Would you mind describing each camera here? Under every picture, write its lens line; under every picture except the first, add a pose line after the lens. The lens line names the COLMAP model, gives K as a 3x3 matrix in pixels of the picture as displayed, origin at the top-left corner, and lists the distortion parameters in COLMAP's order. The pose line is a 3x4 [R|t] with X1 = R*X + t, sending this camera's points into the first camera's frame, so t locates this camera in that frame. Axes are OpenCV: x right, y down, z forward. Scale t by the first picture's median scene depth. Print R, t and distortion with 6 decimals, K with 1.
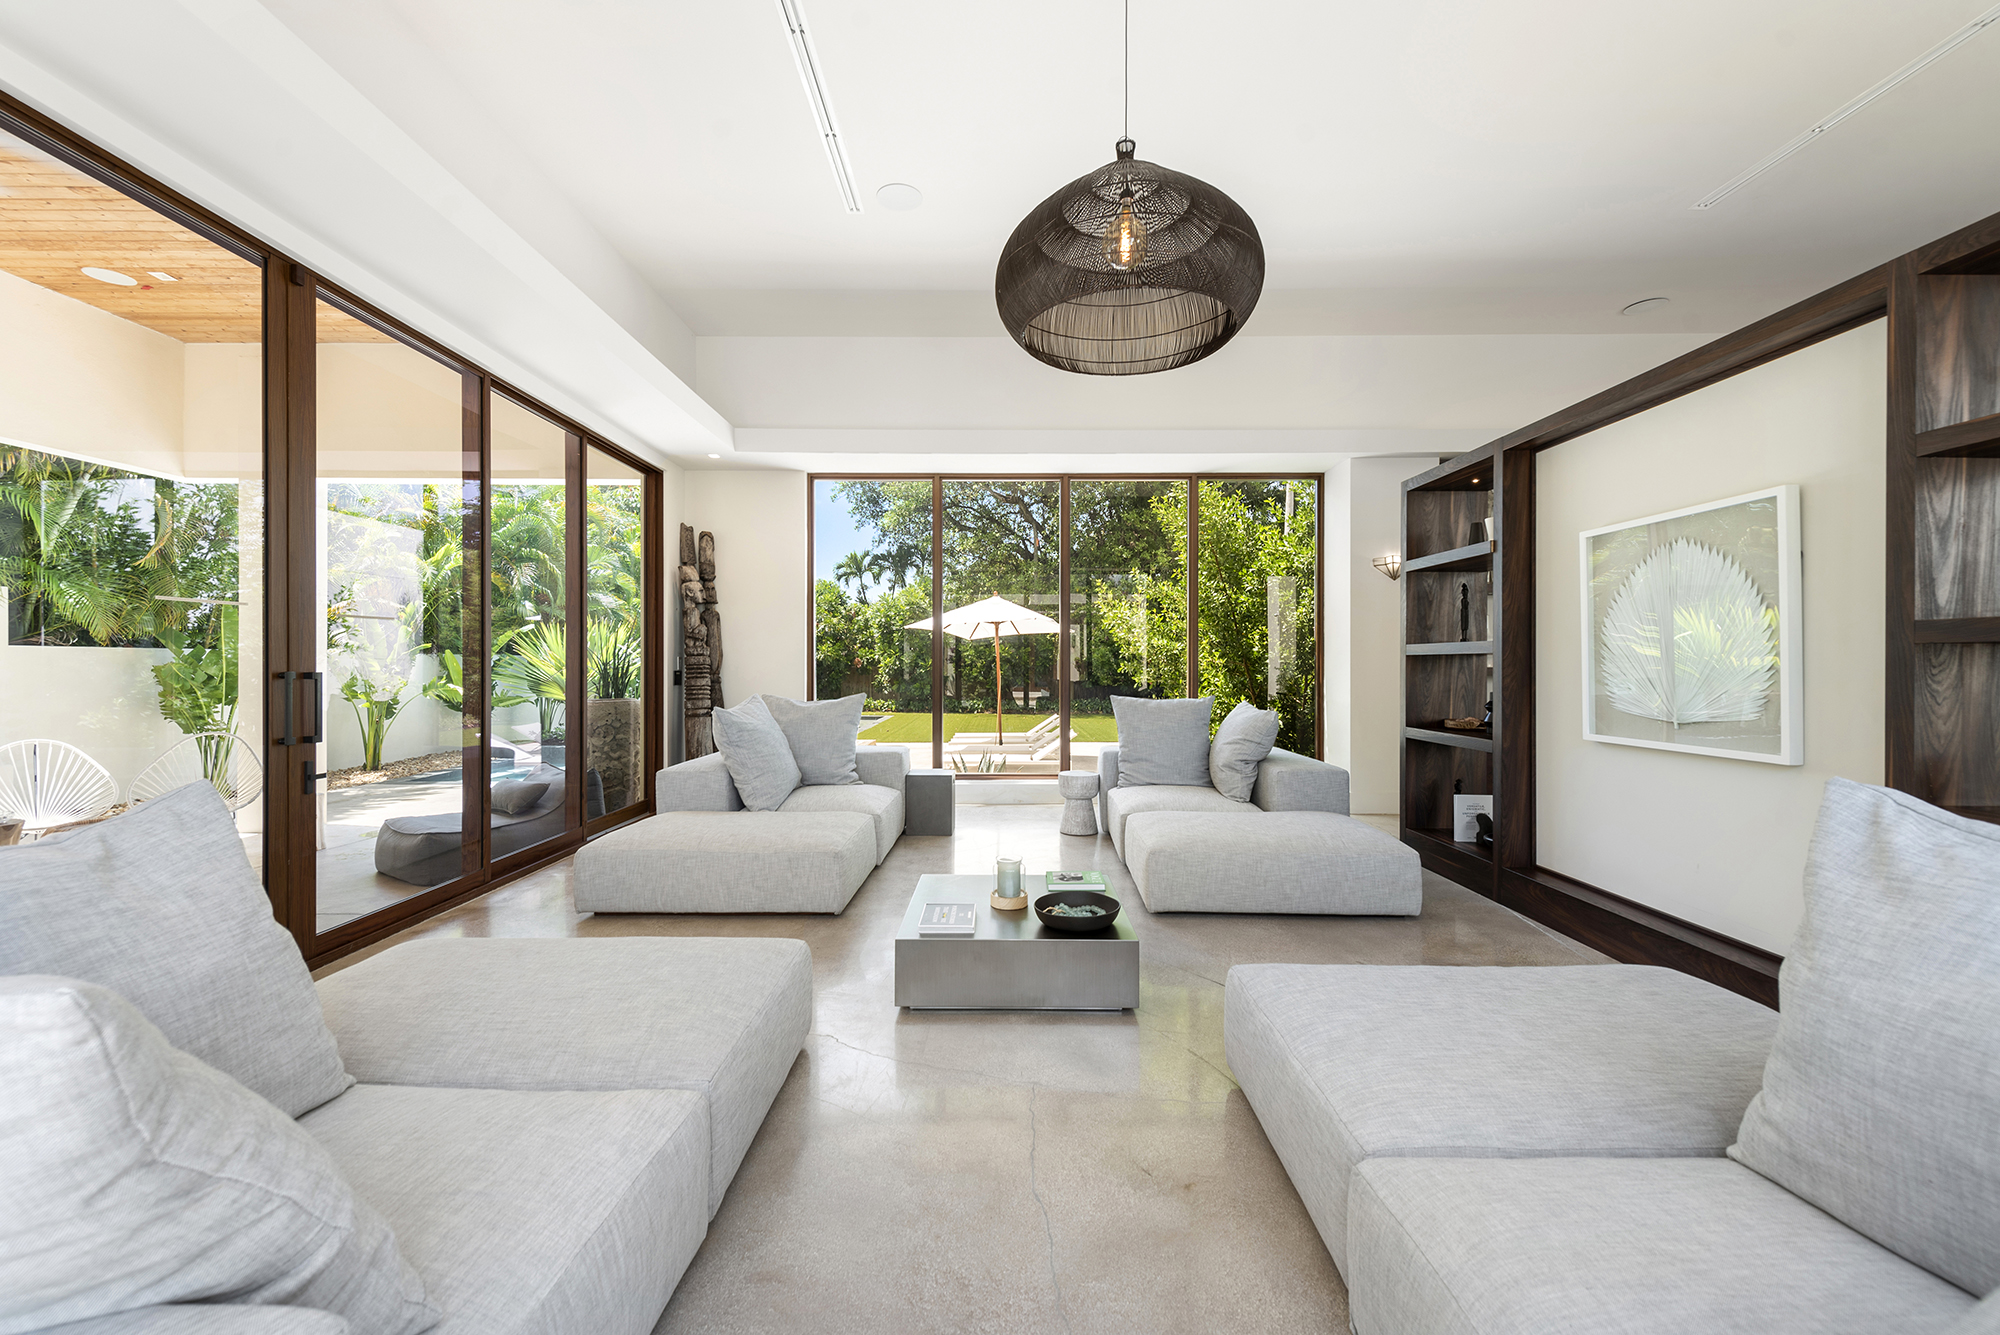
lens RADIAL K [[804.7, 0, 978.3], [0, 804.7, 674.9], [0, 0, 1]] dist [0.016675, 0.000041]
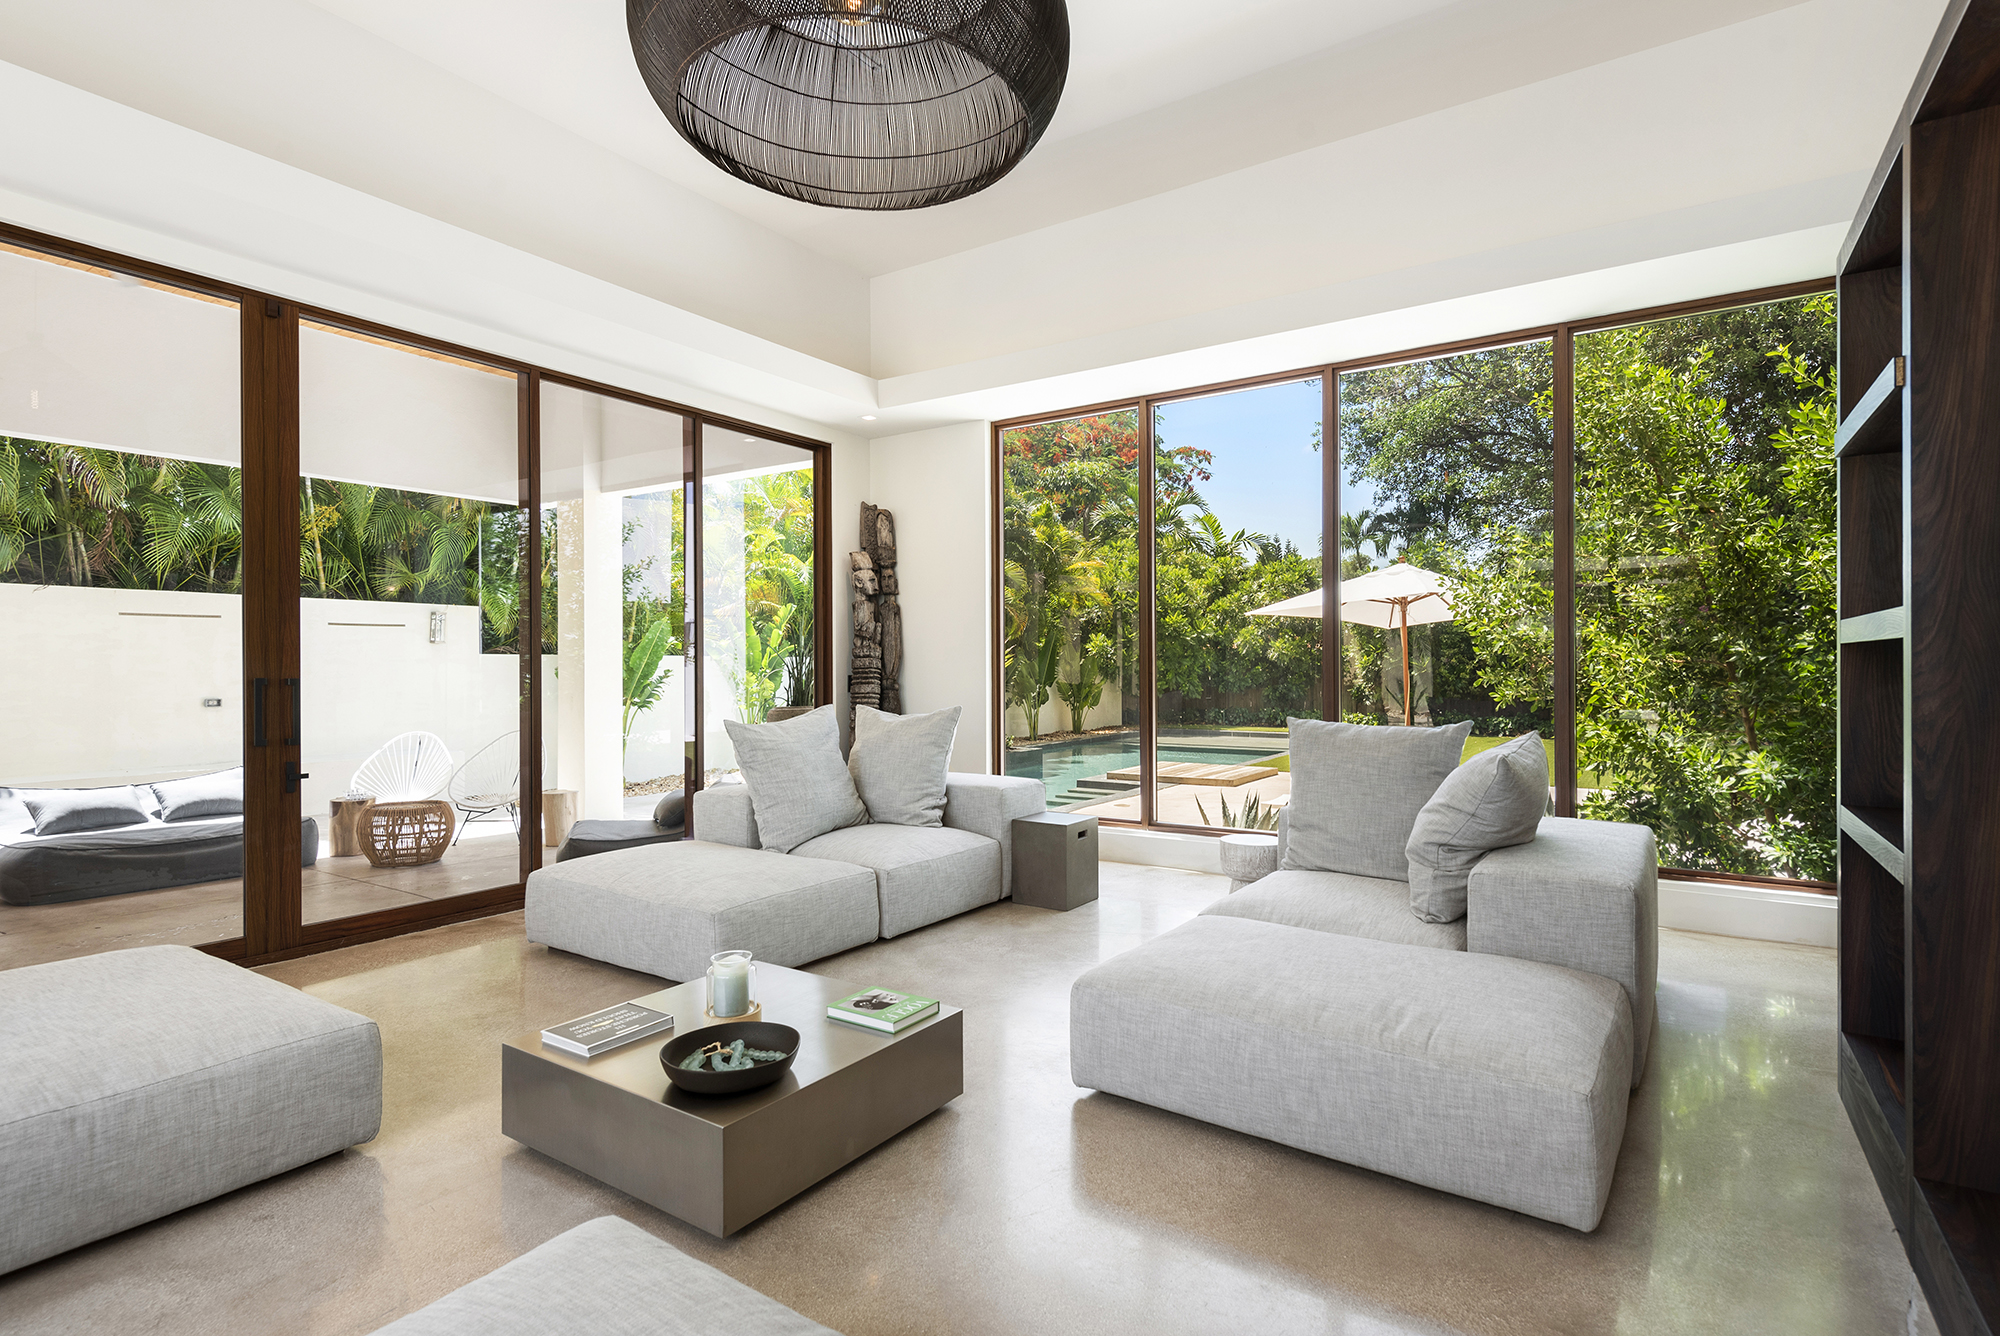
lens RADIAL K [[988.2, 0, 1000.0], [0, 988.2, 668.0], [0, 0, 1]] dist [0.026872, 0.000386]
pose [[0.831502, -0.002655, -0.555515, 0.345412], [-0.002893, 0.999954, -0.009110, -0.003734], [0.555514, 0.009182, 0.831456, 0.215548]]
